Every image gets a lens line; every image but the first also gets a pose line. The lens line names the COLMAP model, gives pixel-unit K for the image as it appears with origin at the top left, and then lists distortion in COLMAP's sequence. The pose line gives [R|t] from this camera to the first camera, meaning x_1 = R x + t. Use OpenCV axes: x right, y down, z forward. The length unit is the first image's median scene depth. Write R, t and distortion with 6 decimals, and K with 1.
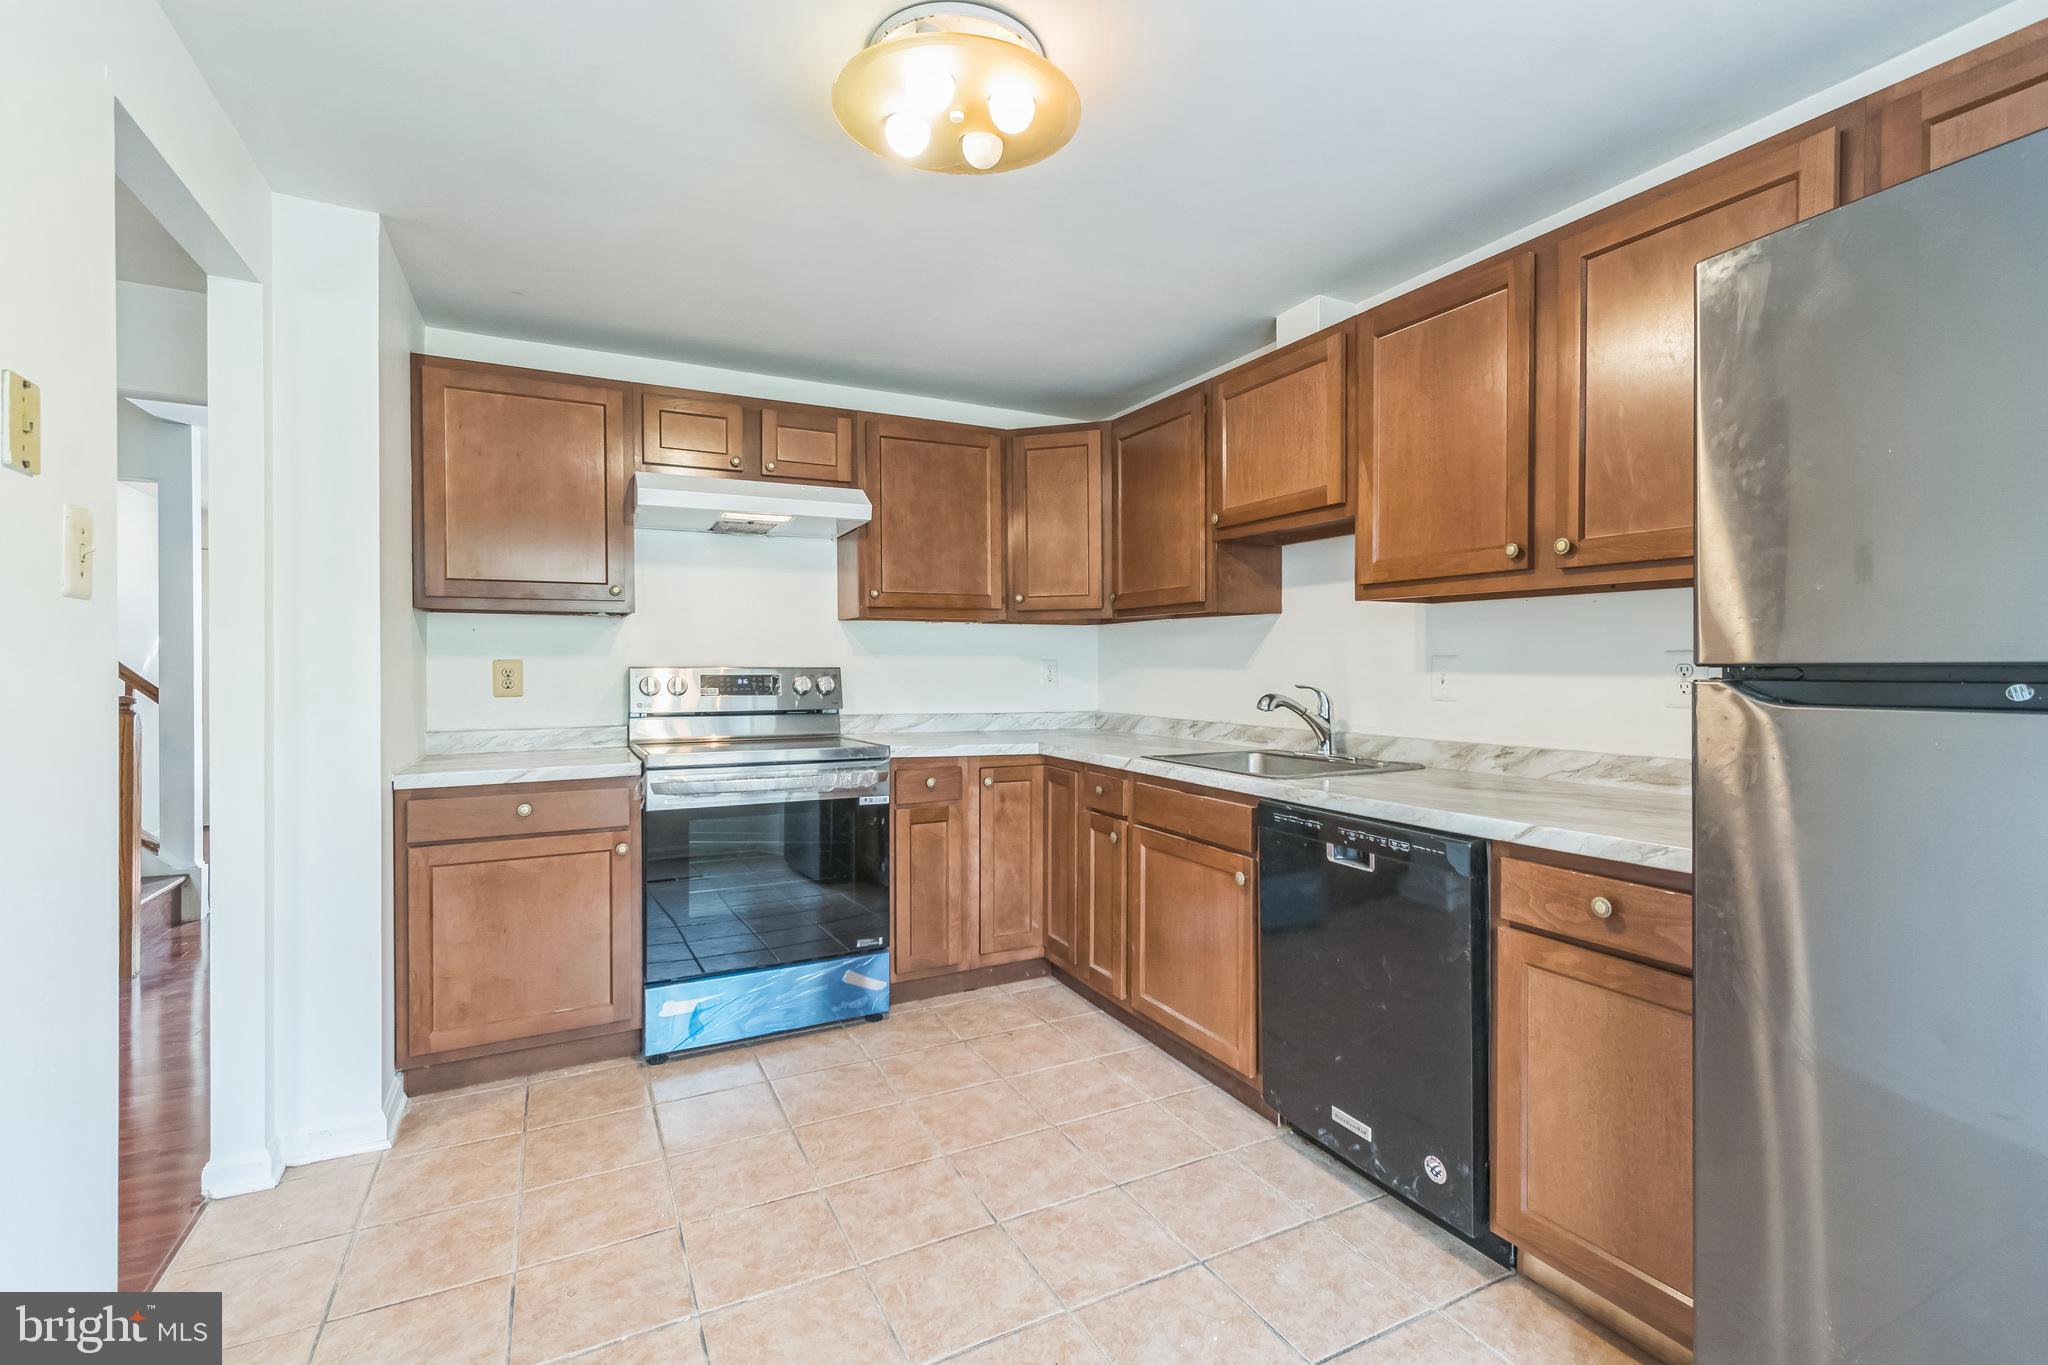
lens RADIAL K [[919.2, 0, 1029.7], [0, 919.2, 667.4], [0, 0, 1]] dist [0.000046, -0.000088]
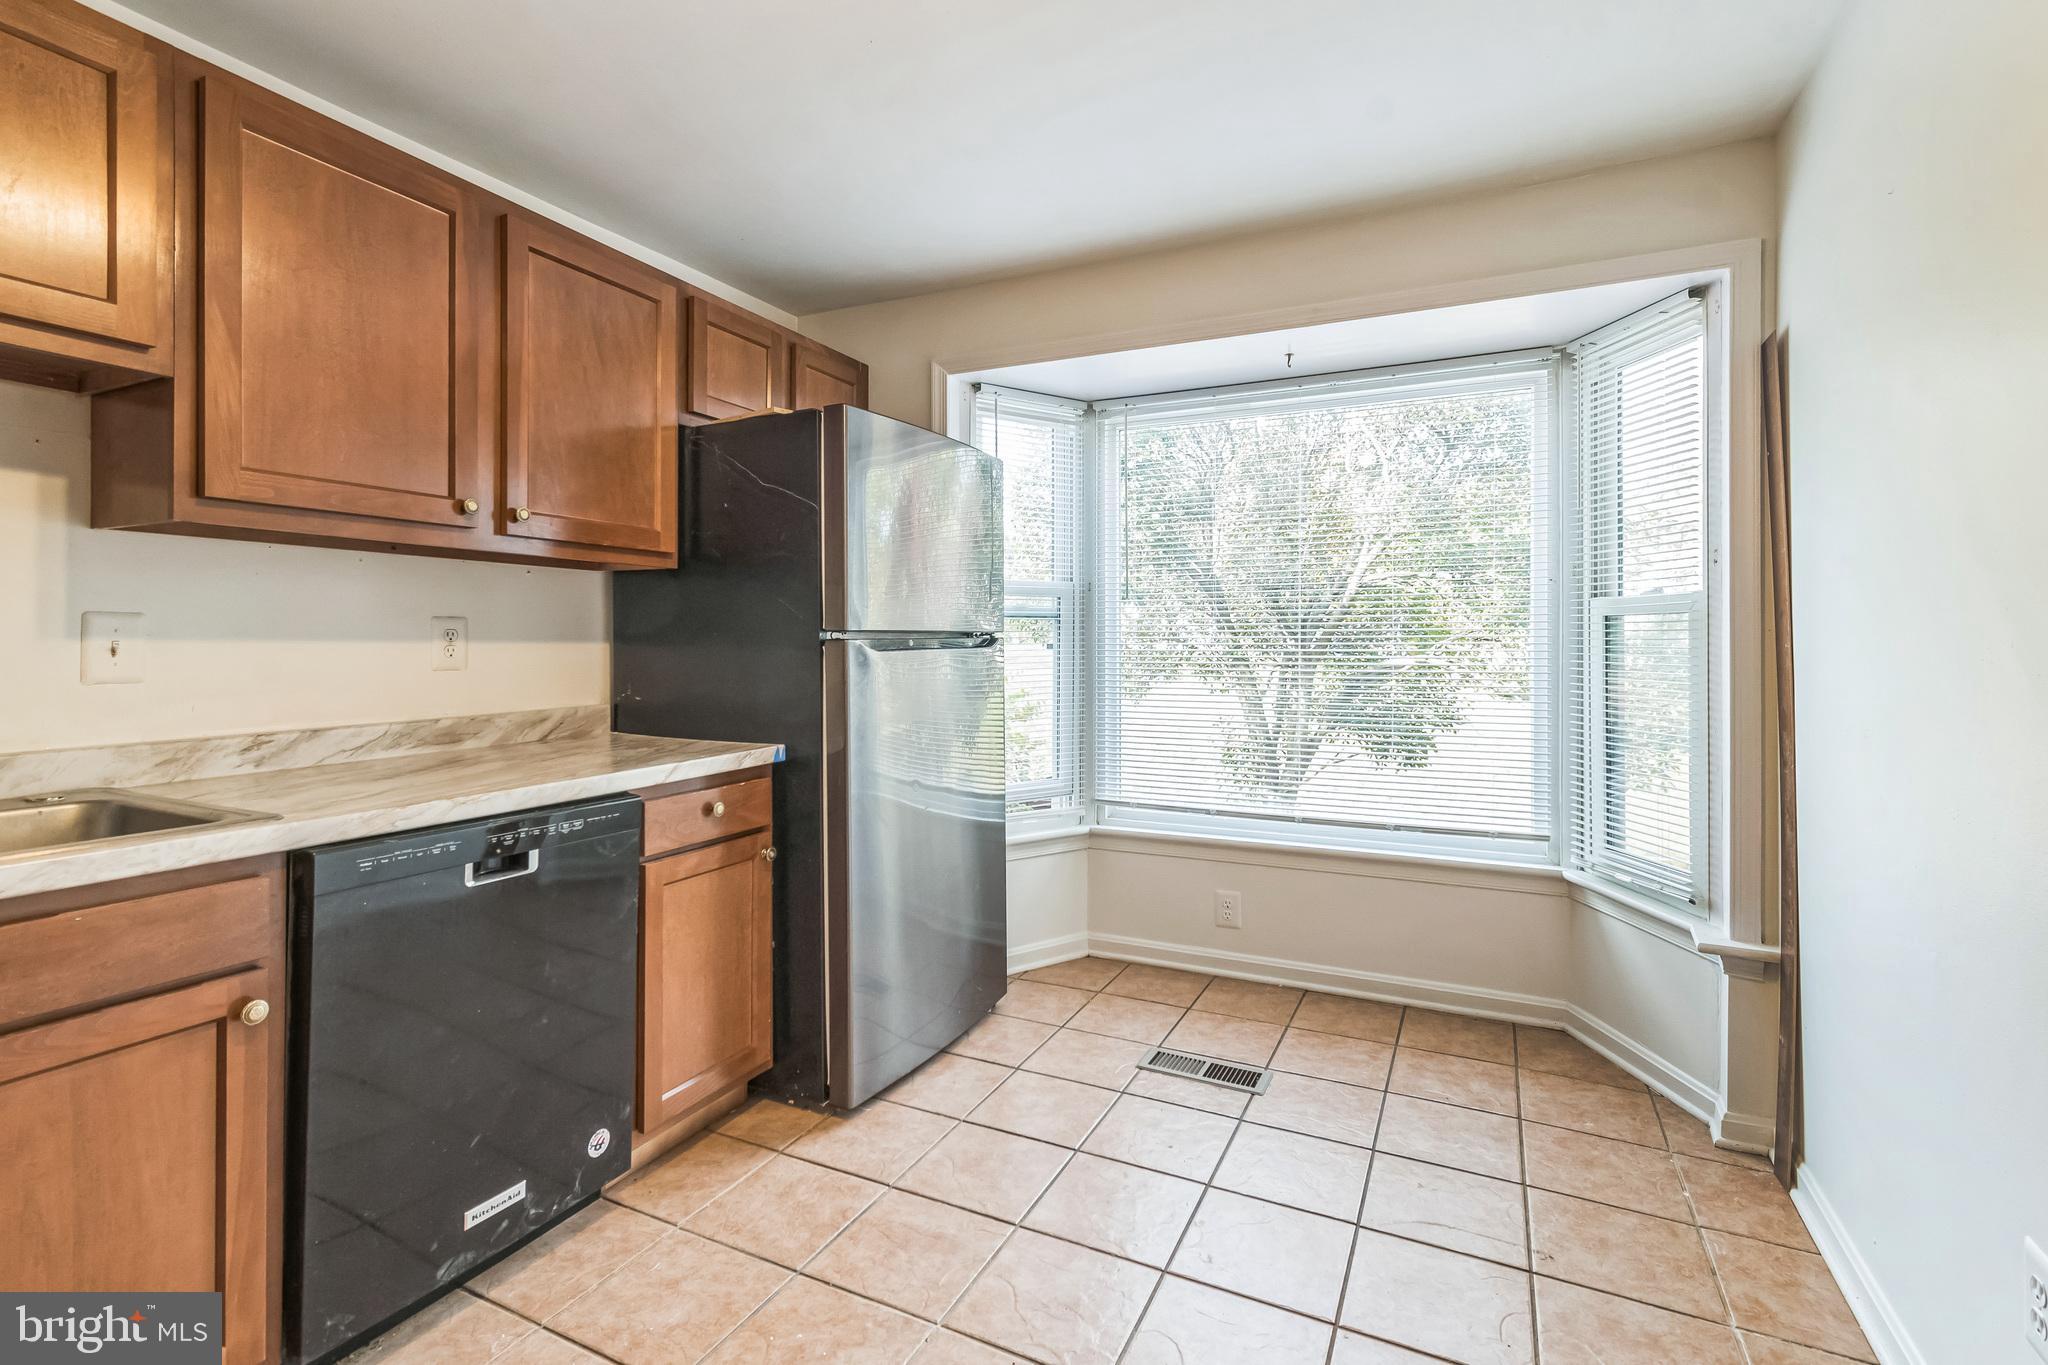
lens RADIAL K [[938.2, 0, 1020.6], [0, 938.2, 640.1], [0, 0, 1]] dist [-0.002419, 0.000031]
pose [[-0.597768, -0.000176, 0.801669, -0.501411], [0.001906, 0.999997, 0.001641, 0.007370], [-0.801667, 0.002509, -0.597766, 0.985748]]
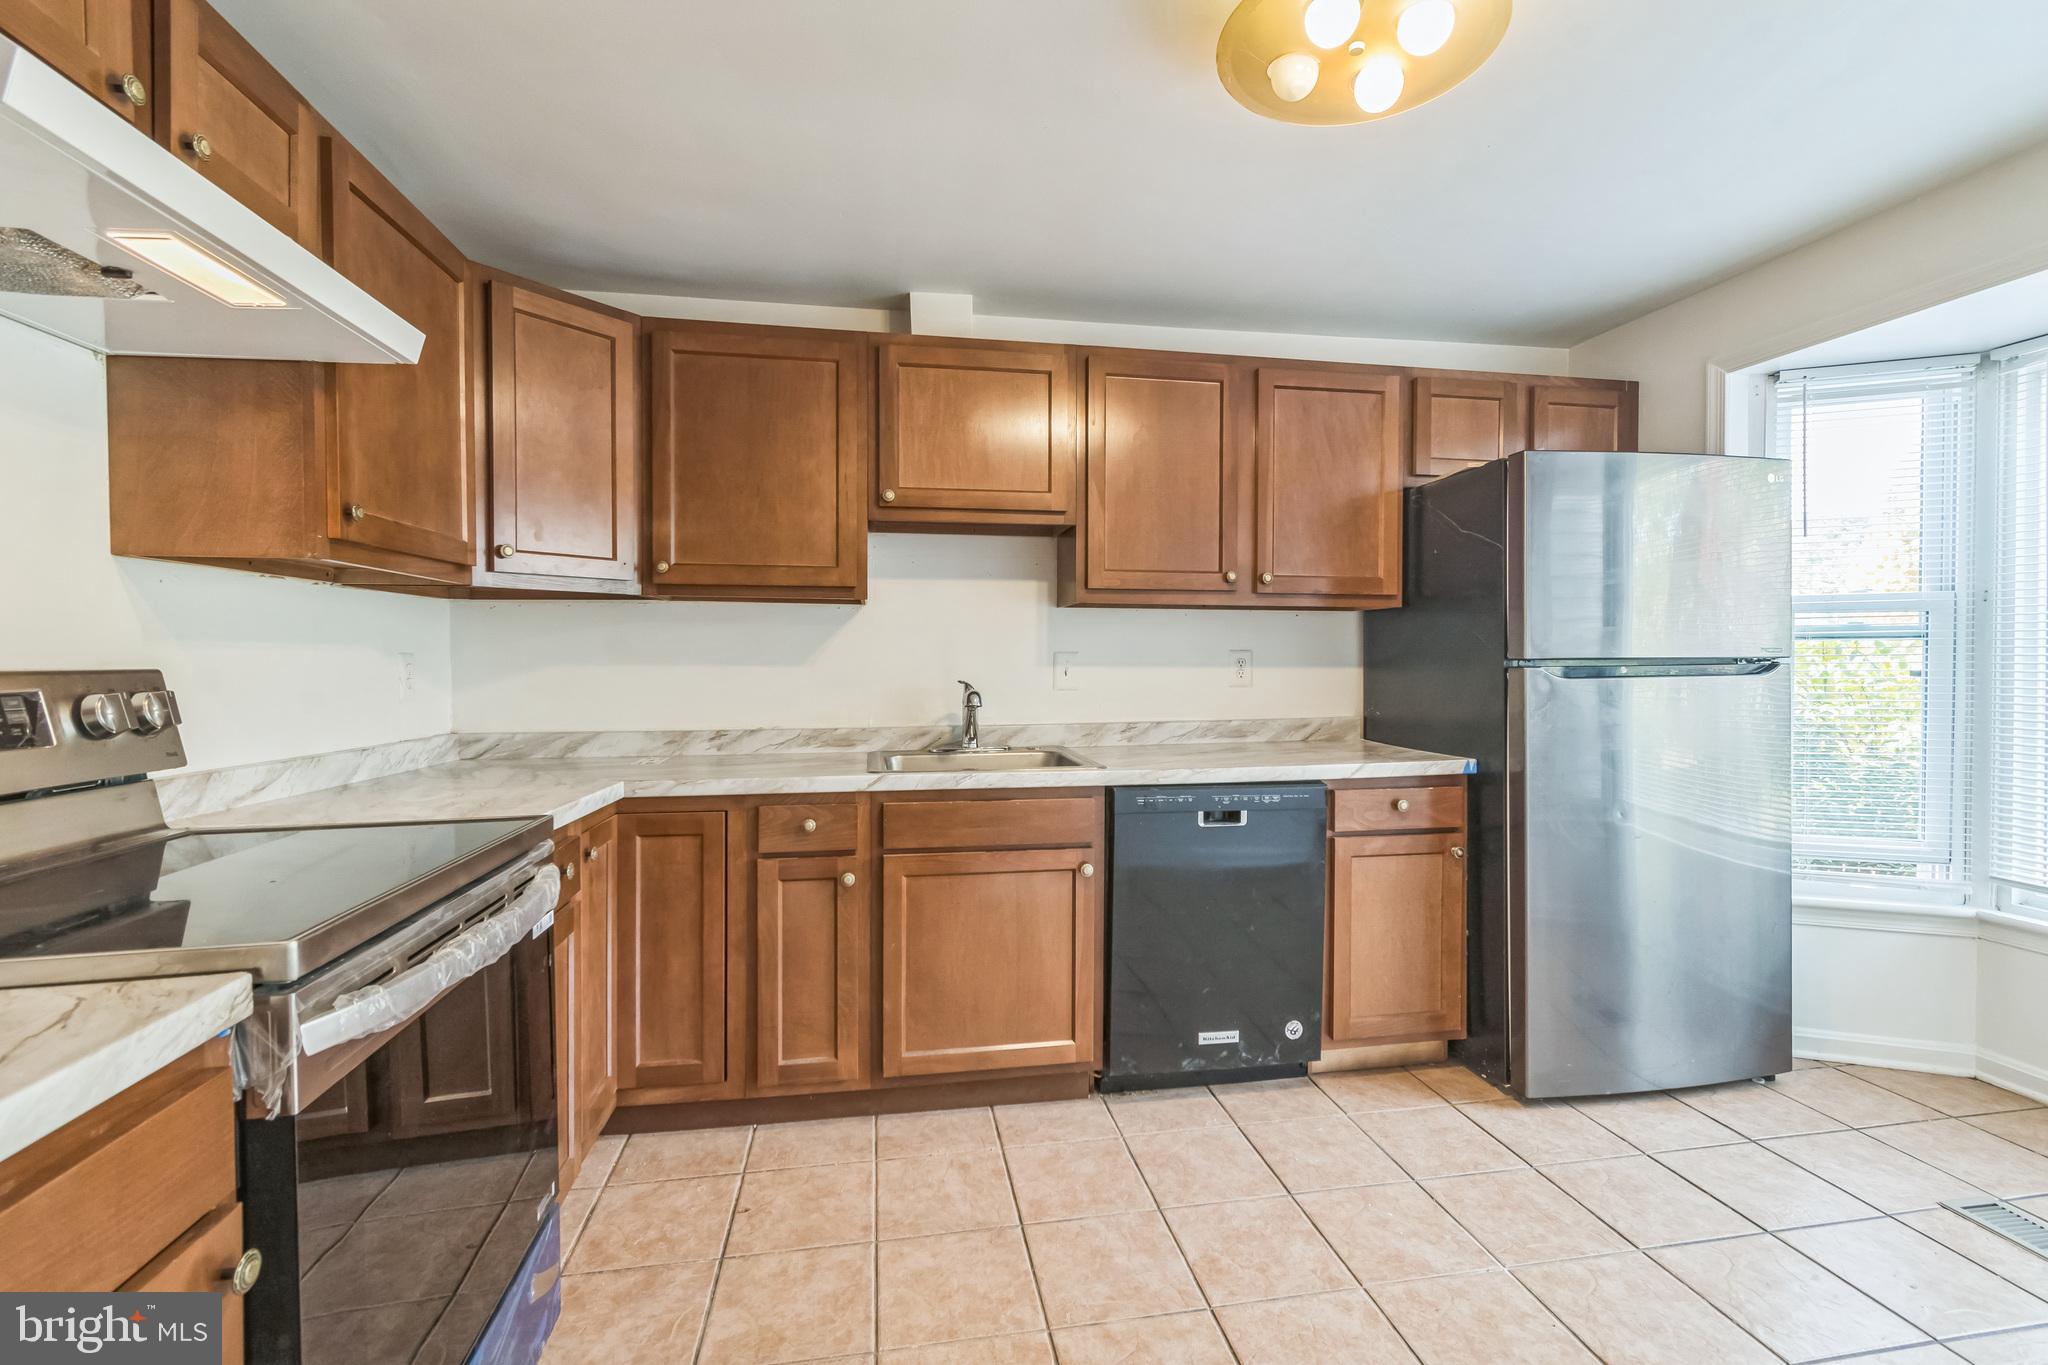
lens RADIAL K [[908.8, 0, 1039.2], [0, 908.8, 666.4], [0, 0, 1]] dist [-0.003596, -0.000504]
pose [[0.291378, -0.009110, 0.956565, -0.758709], [0.004852, 0.999956, 0.008046, -0.004060], [-0.956596, 0.002297, 0.291409, 0.772191]]
